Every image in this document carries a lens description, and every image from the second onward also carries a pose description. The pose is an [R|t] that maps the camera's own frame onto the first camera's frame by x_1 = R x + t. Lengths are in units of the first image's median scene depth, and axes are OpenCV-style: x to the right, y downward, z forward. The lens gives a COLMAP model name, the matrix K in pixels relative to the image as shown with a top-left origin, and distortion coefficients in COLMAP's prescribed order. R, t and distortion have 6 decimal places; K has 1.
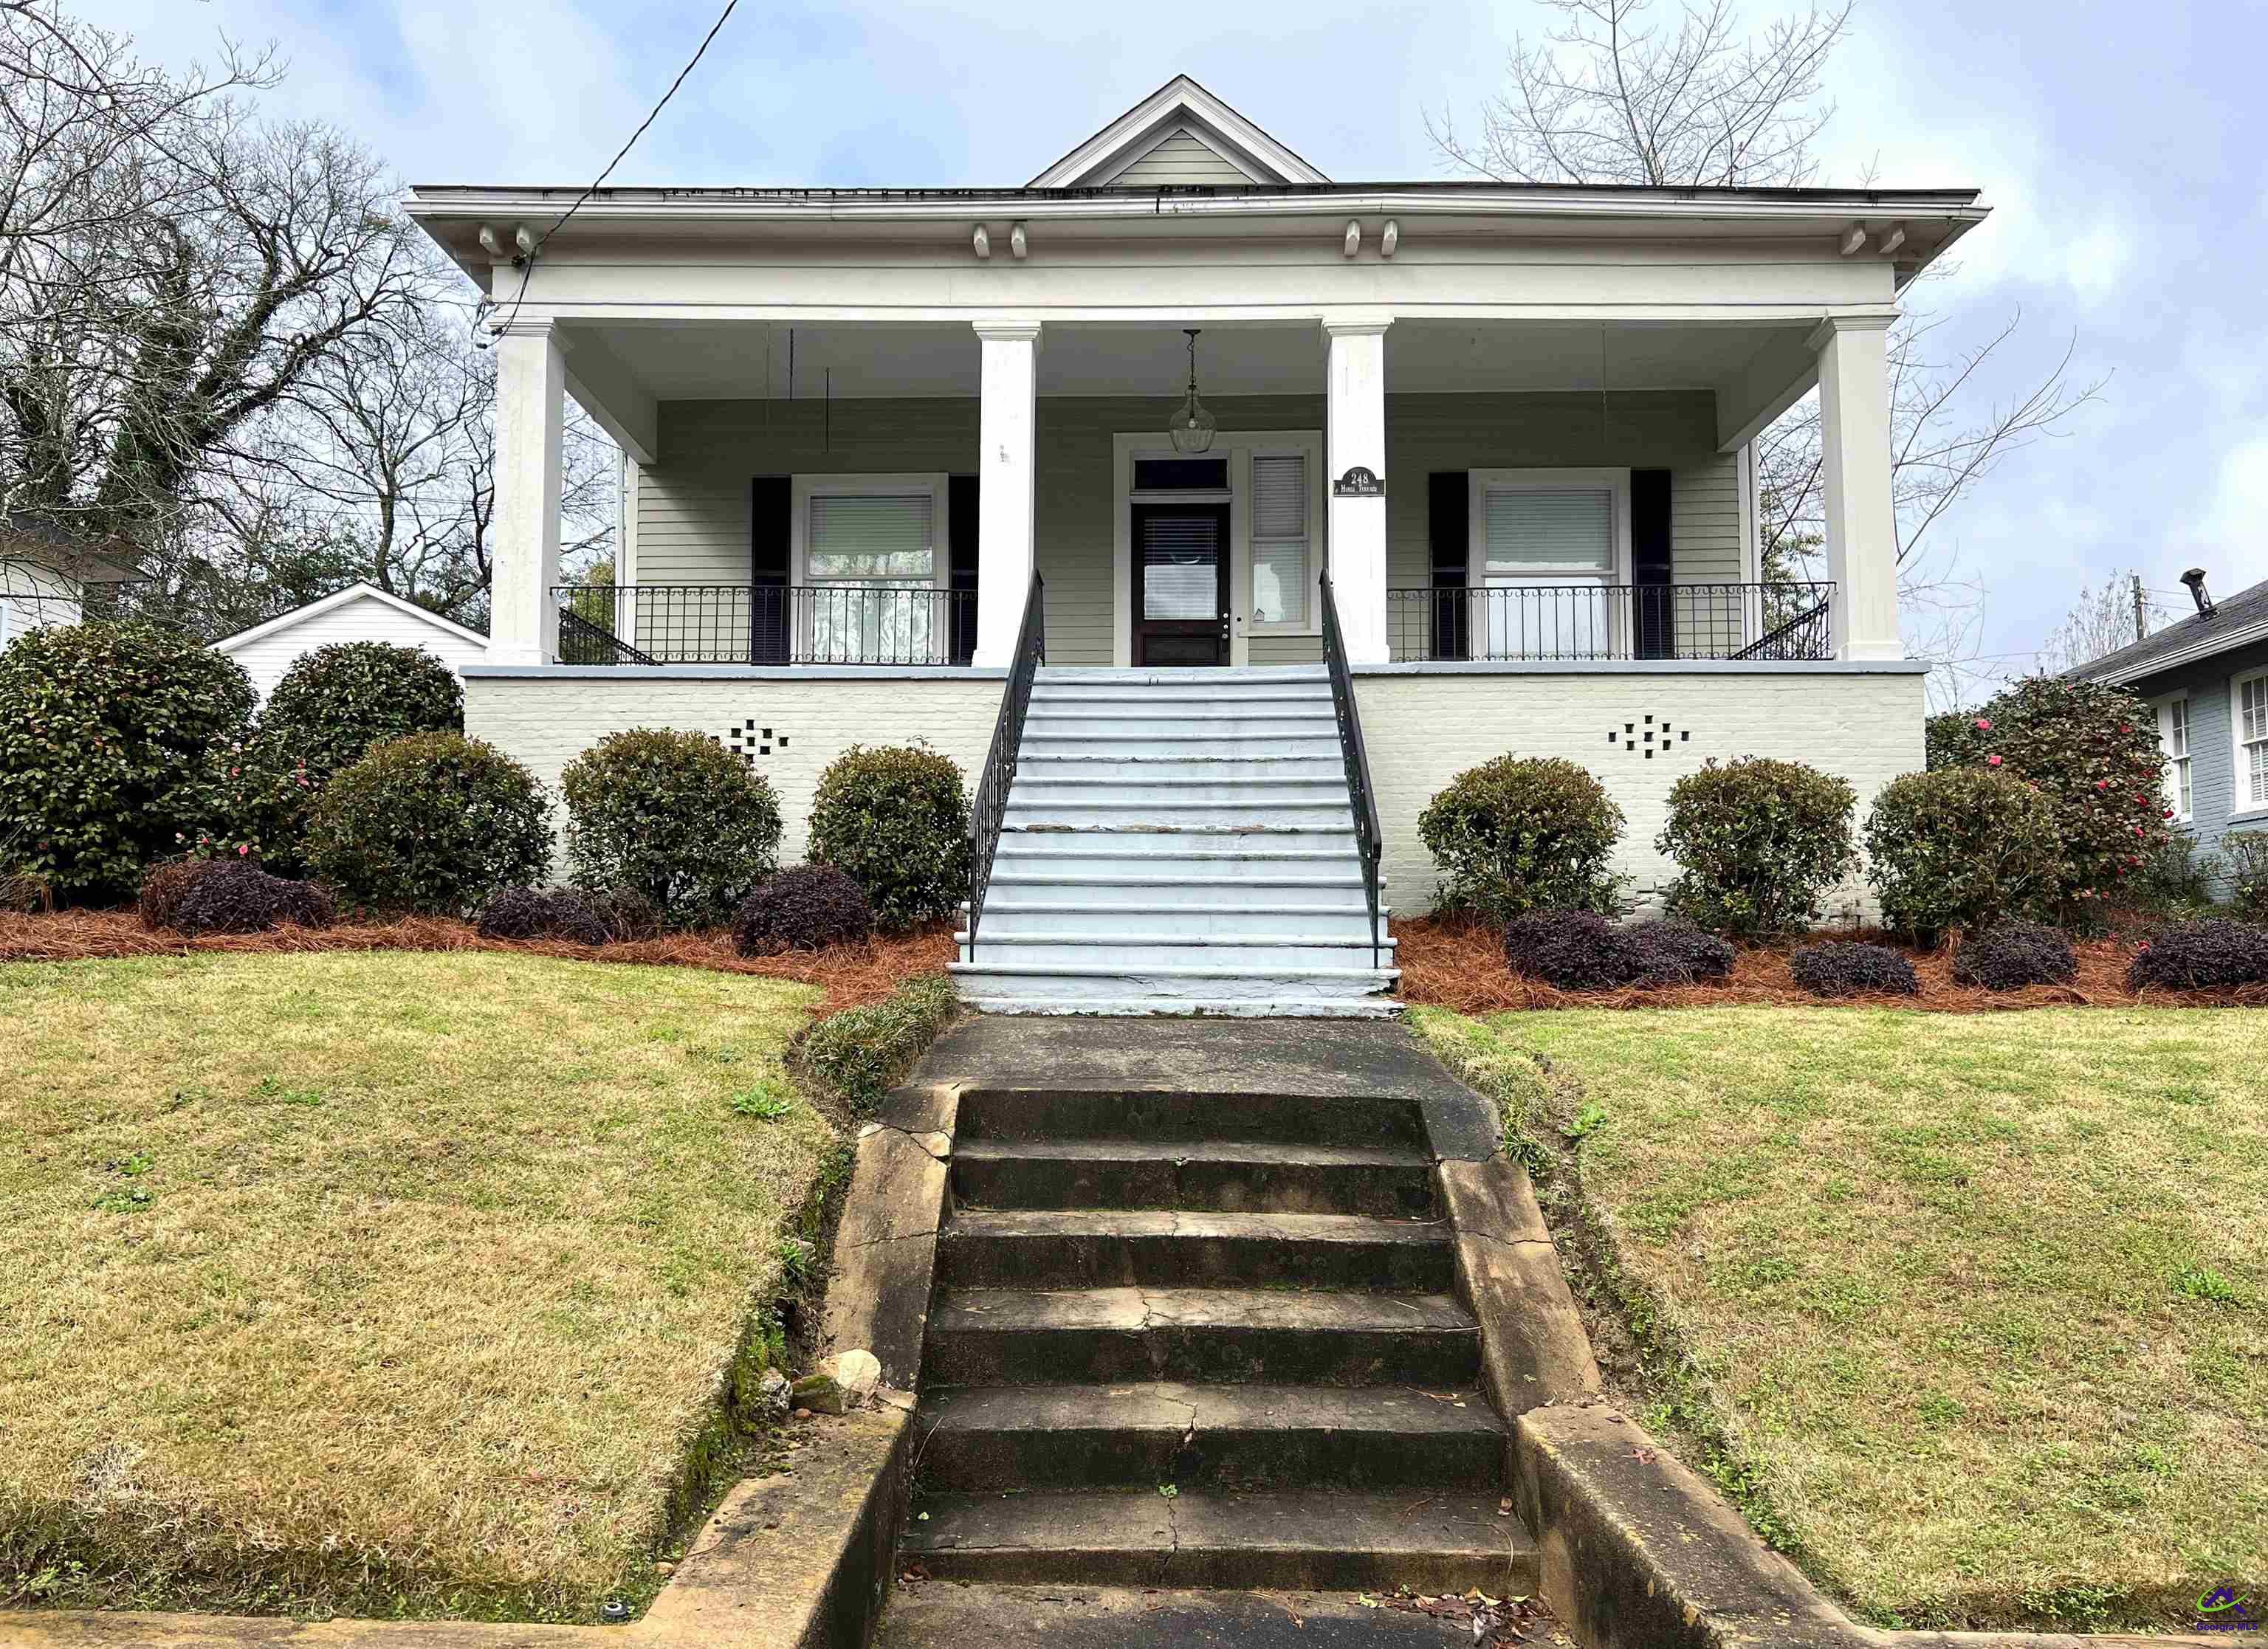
lens RADIAL K [[1756.1, 0, 1134.6], [0, 1756.1, 826.9], [0, 0, 1]] dist [0.000341, -0.000080]
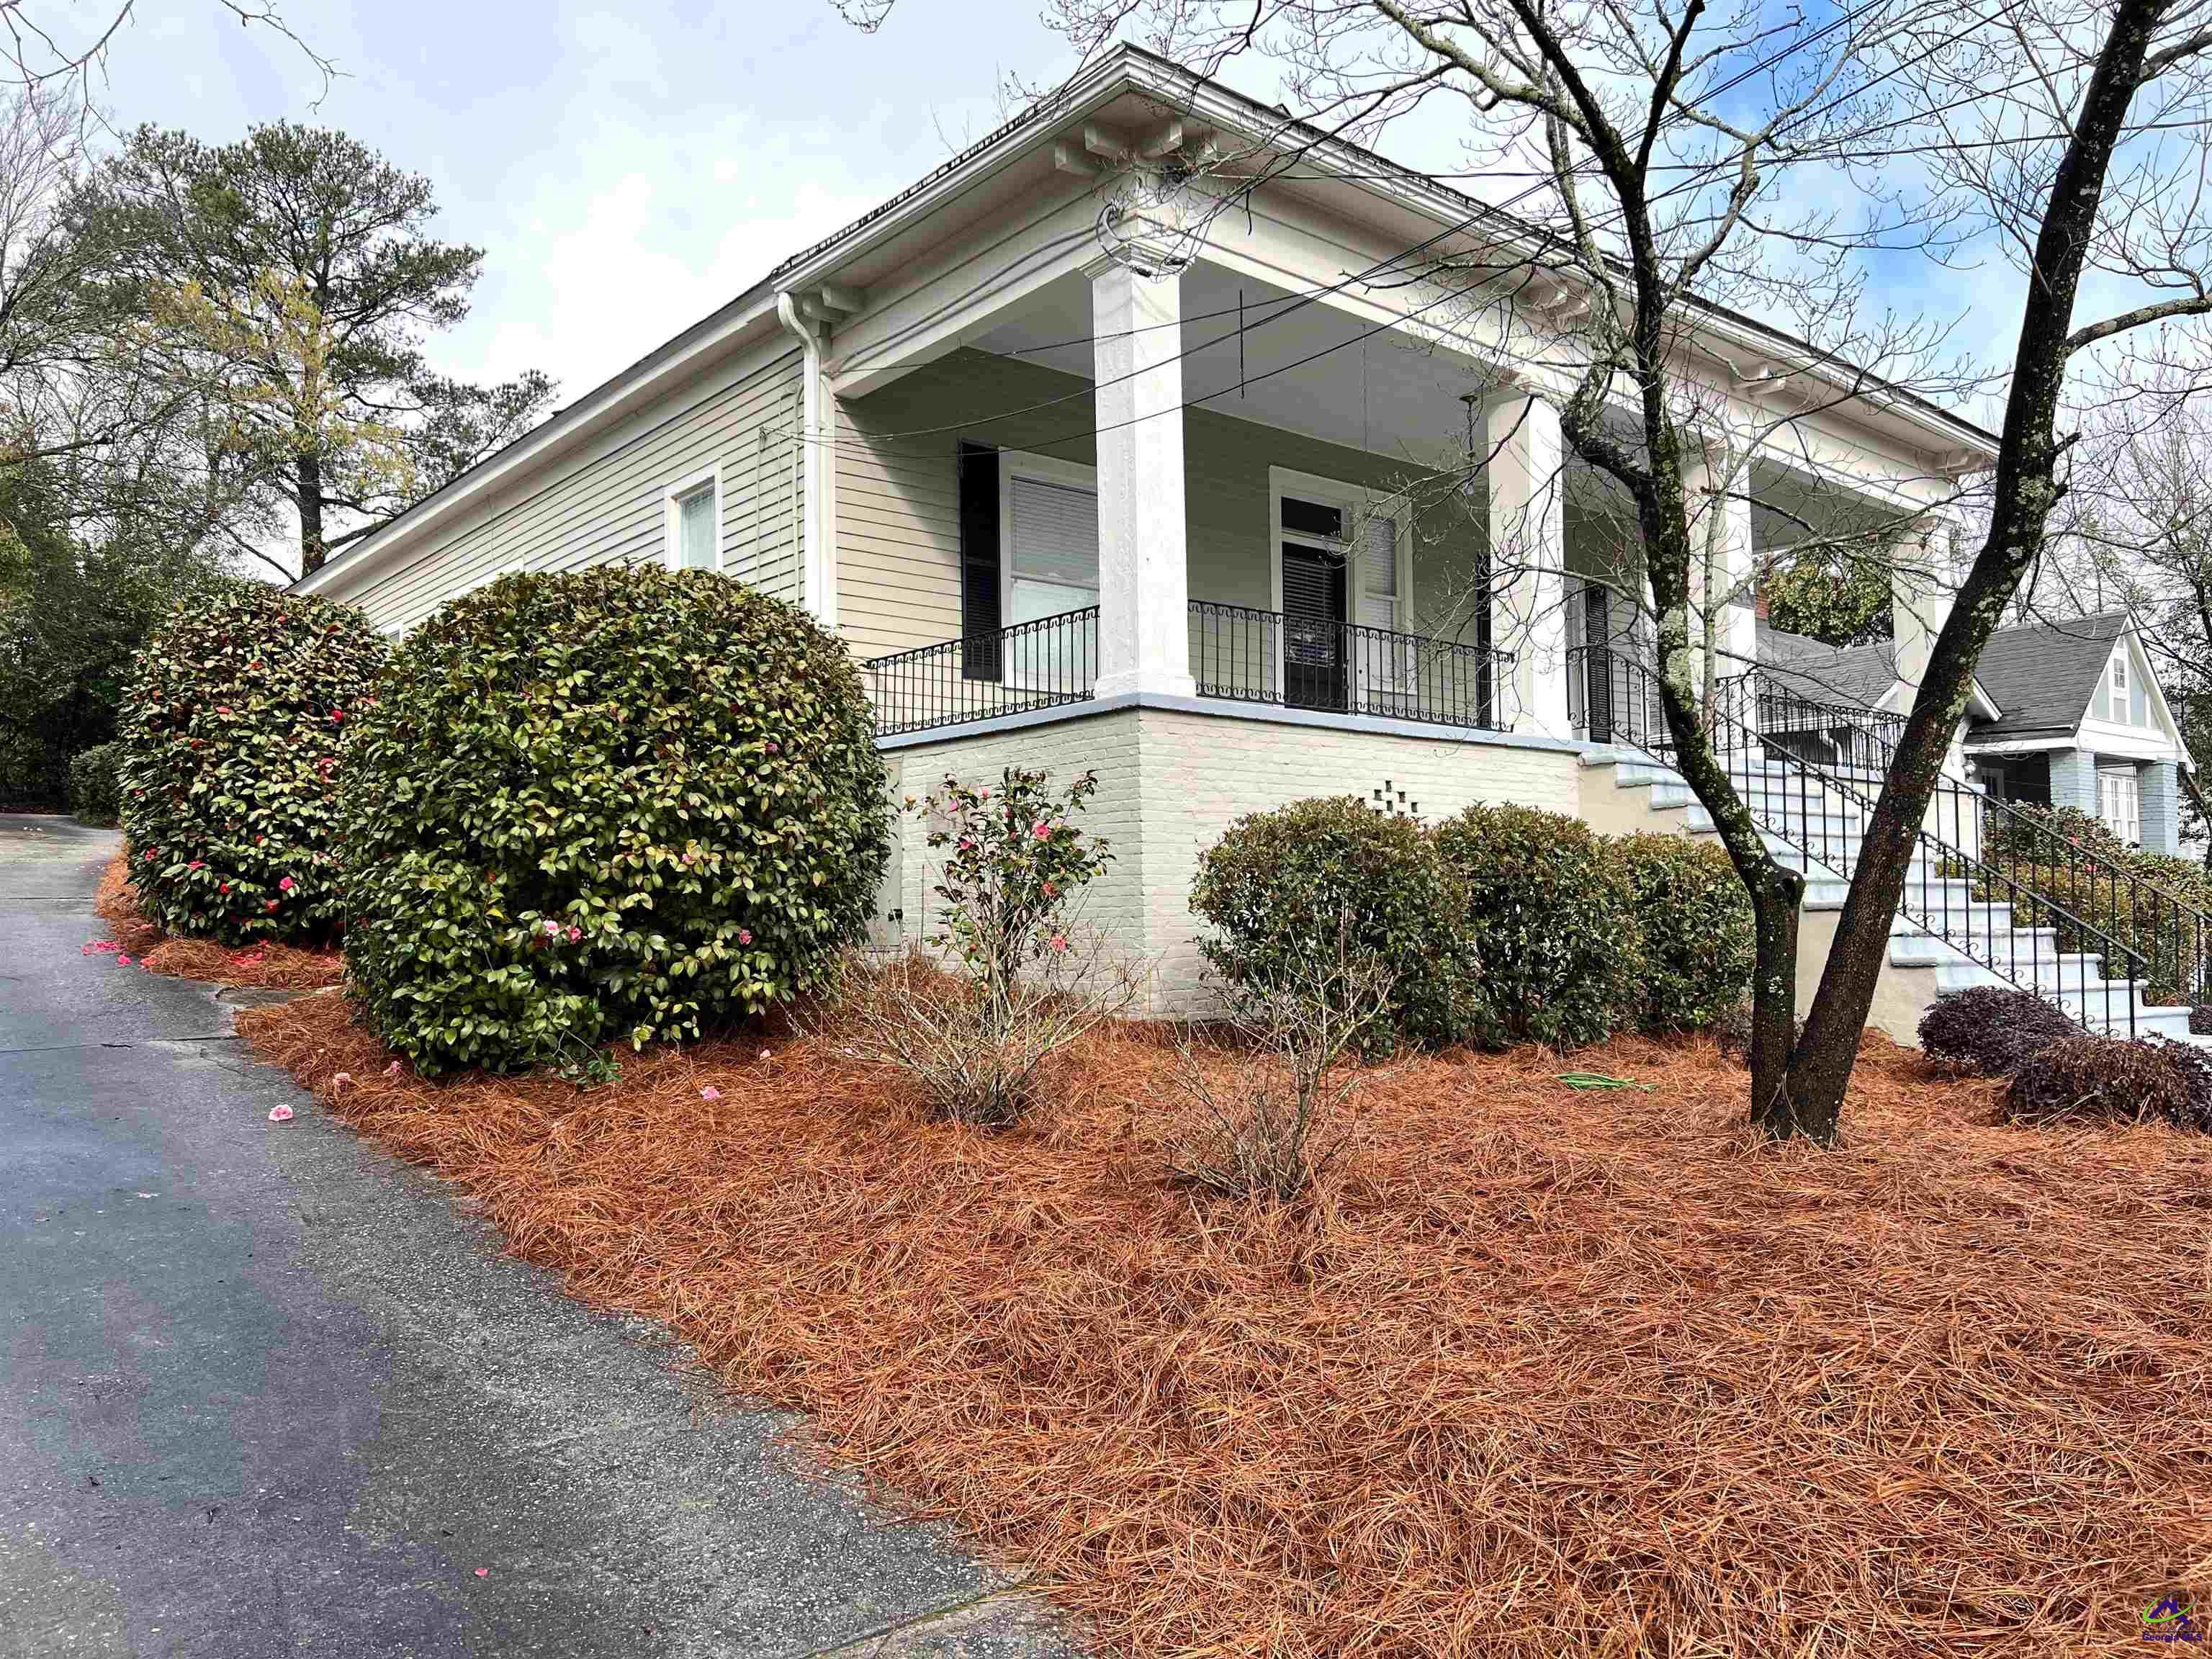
lens RADIAL K [[1659.9, 0, 1107.6], [0, 1659.9, 832.0], [0, 0, 1]] dist [0.009925, -0.009702]
pose [[0.752341, 0.029951, 0.658092, -0.685889], [-0.057076, 0.998173, 0.019821, -0.033680], [-0.656297, -0.052473, 0.752676, 0.353081]]
